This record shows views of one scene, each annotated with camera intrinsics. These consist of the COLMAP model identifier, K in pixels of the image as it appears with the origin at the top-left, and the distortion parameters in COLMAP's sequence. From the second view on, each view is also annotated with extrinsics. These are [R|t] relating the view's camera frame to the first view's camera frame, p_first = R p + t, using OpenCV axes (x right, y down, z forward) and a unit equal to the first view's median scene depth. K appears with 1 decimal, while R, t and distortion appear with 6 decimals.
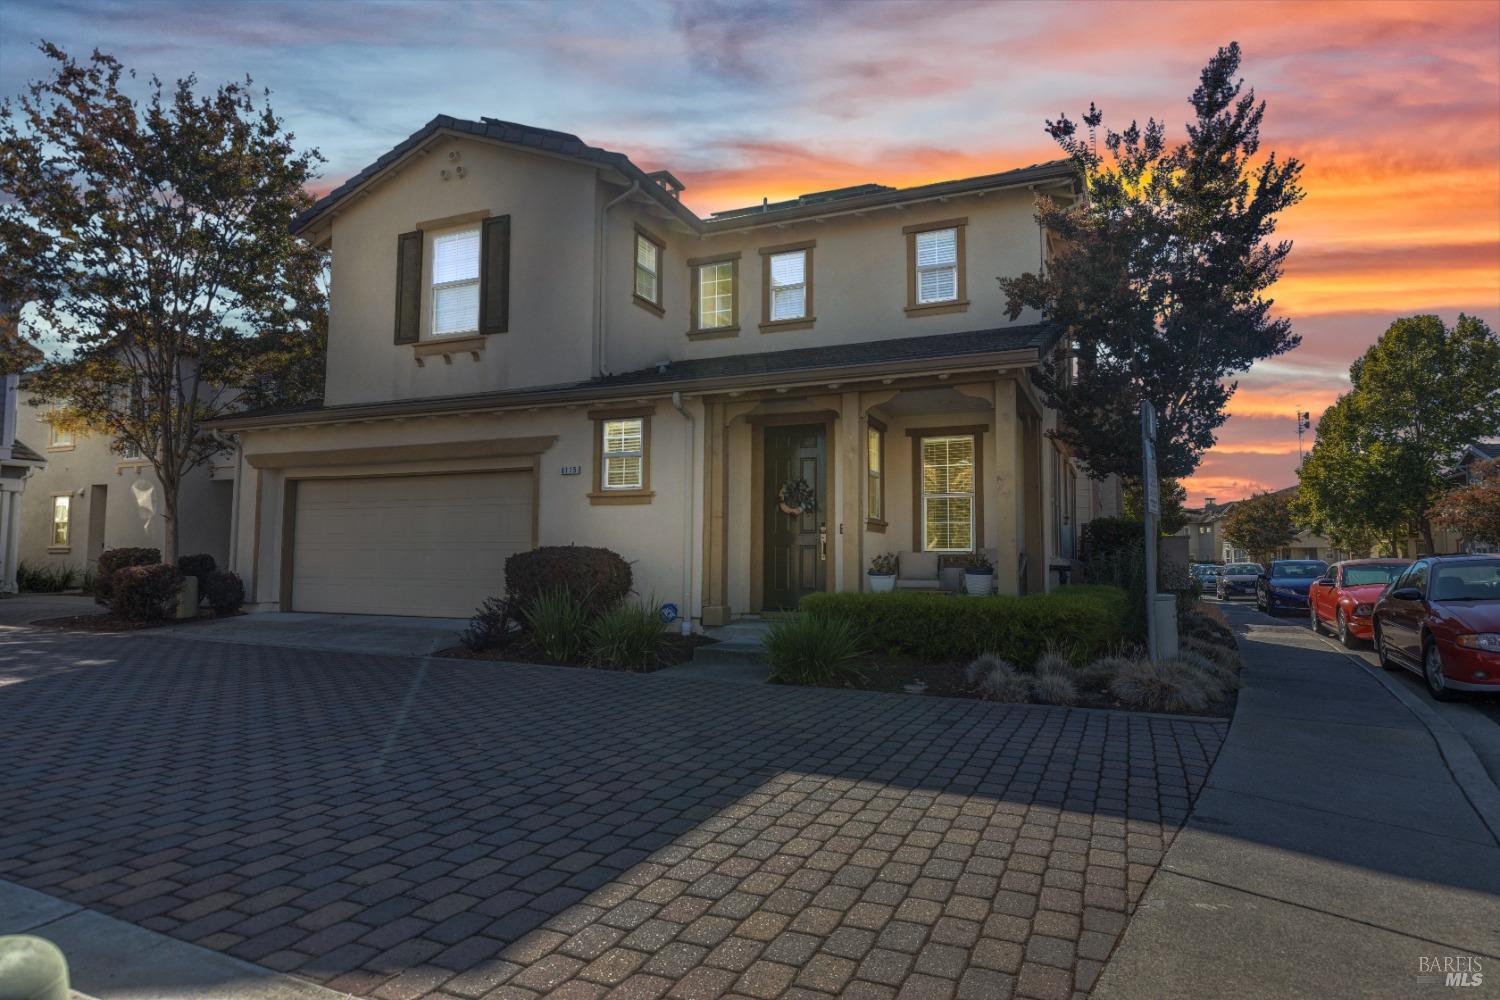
lens RADIAL K [[890.3, 0, 755.5], [0, 890.3, 495.2], [0, 0, 1]] dist [0.003520, -0.000090]
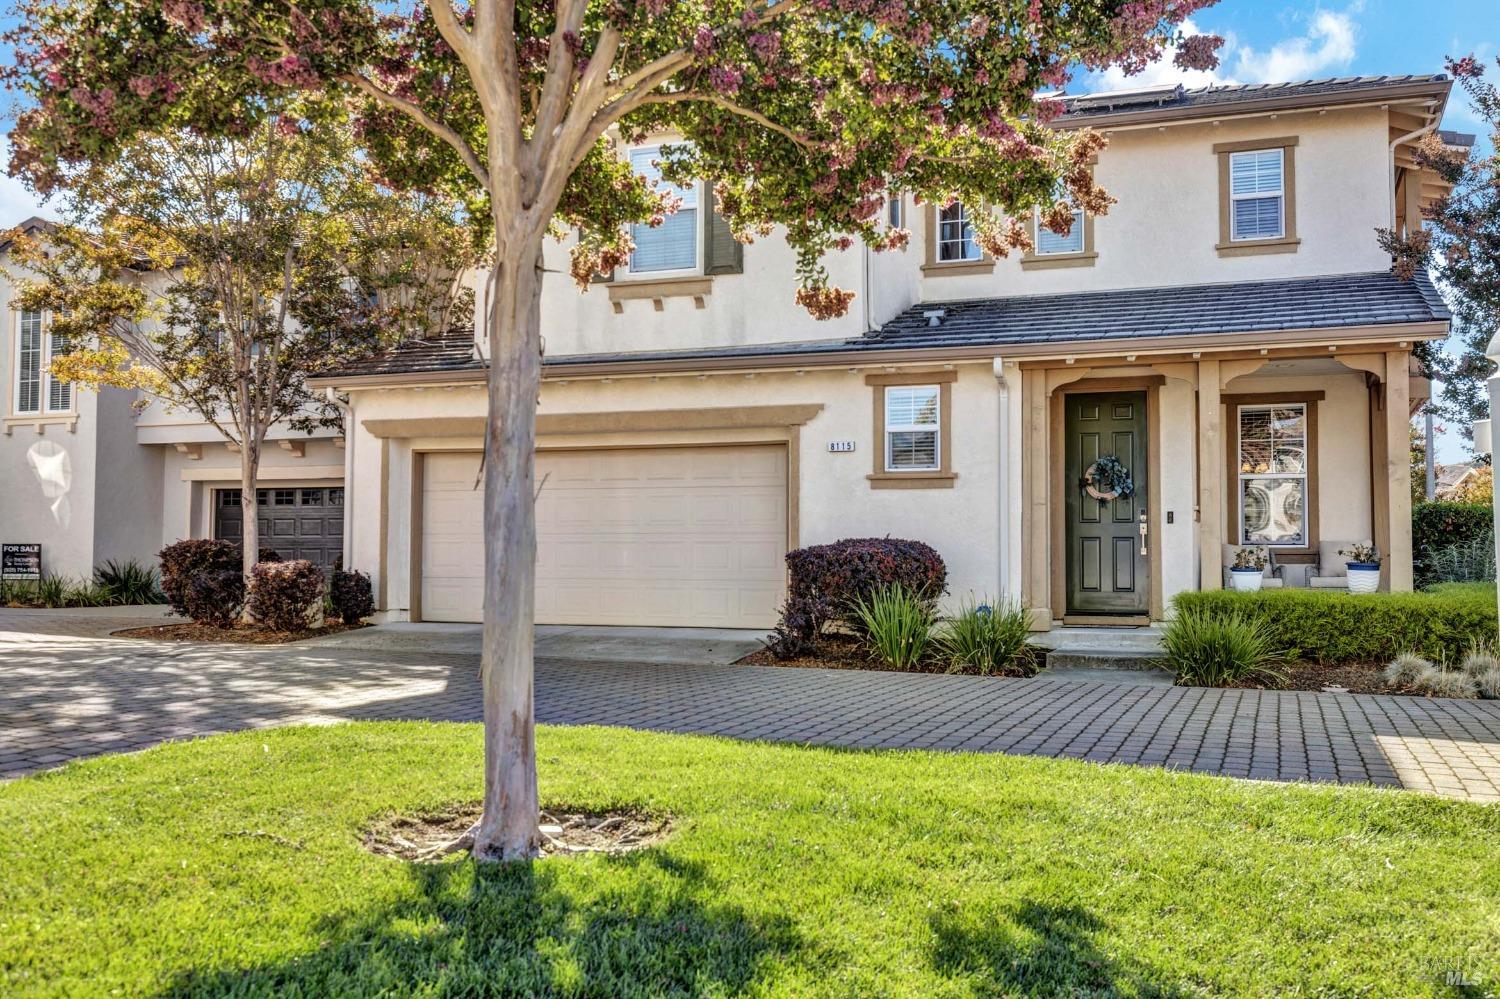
lens RADIAL K [[1463.8, 0, 747.1], [0, 1463.8, 499.1], [0, 0, 1]] dist [0.004775, 0.000000]
pose [[0.998447, 0.001342, 0.055697, -0.364971], [-0.003184, 0.999451, 0.032993, -0.023262], [-0.055622, -0.033119, 0.997902, -0.347047]]
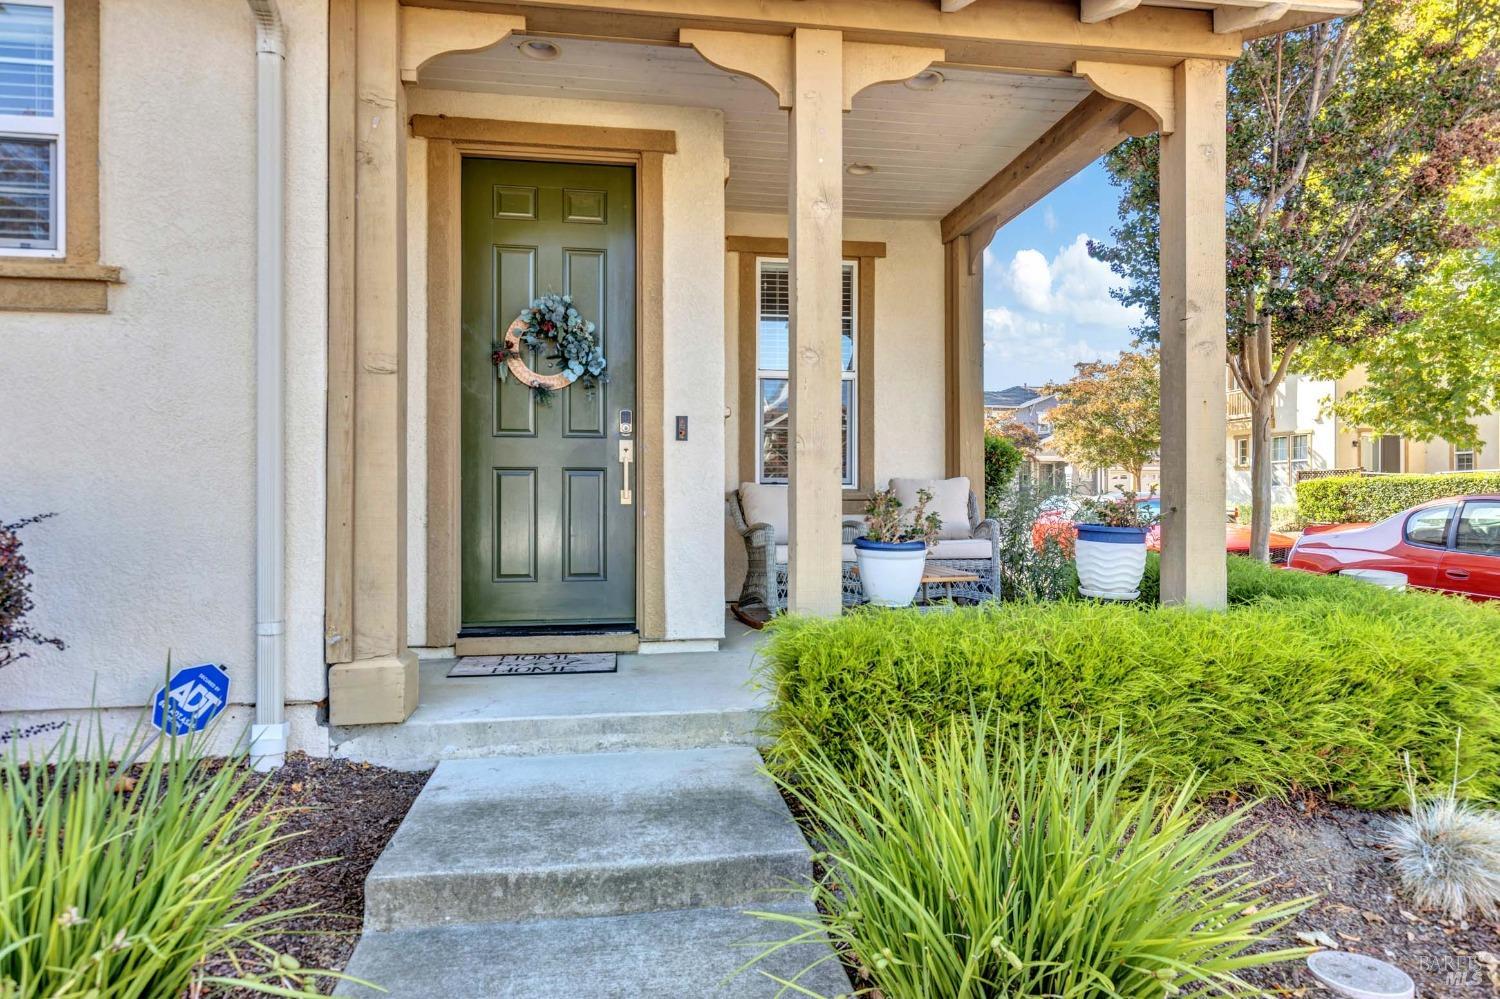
lens RADIAL K [[890.3, 0, 754.5], [0, 890.3, 495.2], [0, 0, 1]] dist [0.003520, -0.000090]
pose [[0.844108, -0.003507, 0.536161, -0.090228], [-0.038718, 0.996969, 0.067477, 0.038006], [-0.534773, -0.077717, 0.841414, 0.610747]]
